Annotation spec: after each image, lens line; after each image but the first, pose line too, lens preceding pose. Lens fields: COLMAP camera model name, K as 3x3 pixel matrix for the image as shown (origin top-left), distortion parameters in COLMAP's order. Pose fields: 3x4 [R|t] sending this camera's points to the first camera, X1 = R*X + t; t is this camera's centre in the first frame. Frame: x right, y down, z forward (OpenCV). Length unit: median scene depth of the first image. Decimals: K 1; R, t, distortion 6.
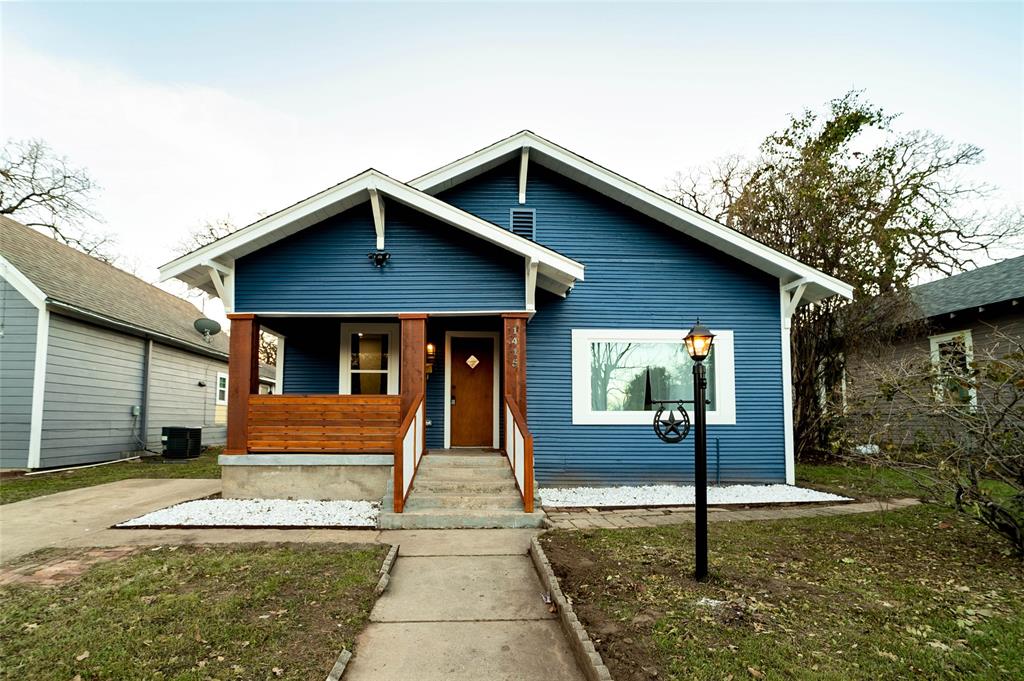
lens RADIAL K [[429.4, 0, 512.1], [0, 429.4, 378.8], [0, 0, 1]] dist [-0.019011, 0.000274]
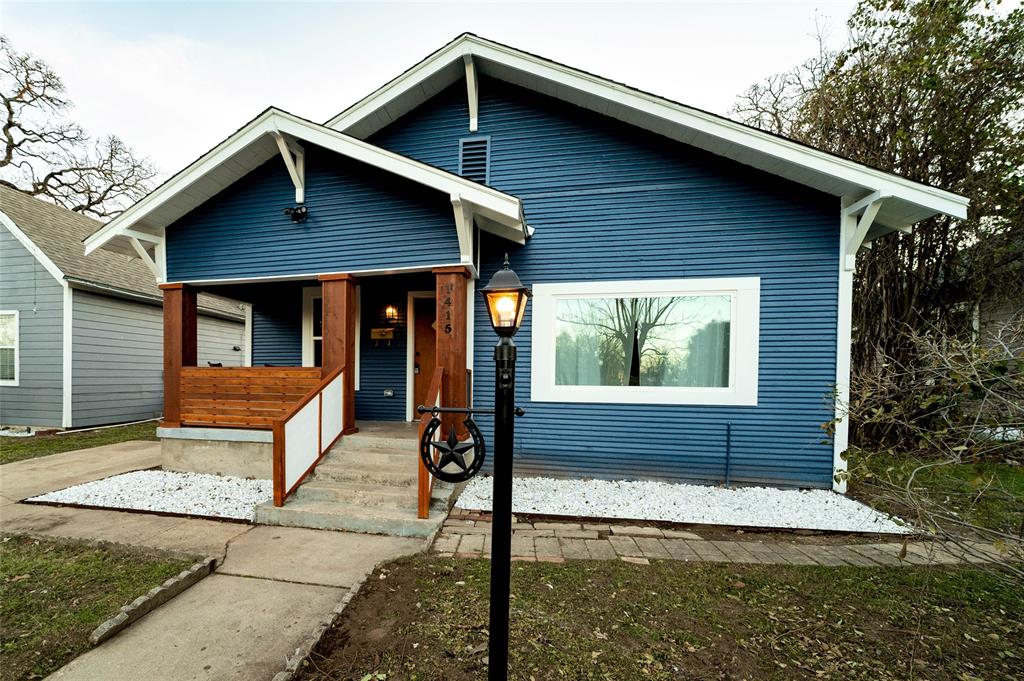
lens RADIAL K [[403.0, 0, 509.5], [0, 403.0, 364.9], [0, 0, 1]] dist [-0.026015, 0.007548]
pose [[0.972167, 0.004573, -0.234244, 0.283676], [0.013843, 0.996942, 0.076914, -0.023210], [0.233879, -0.078016, 0.969131, 0.252640]]
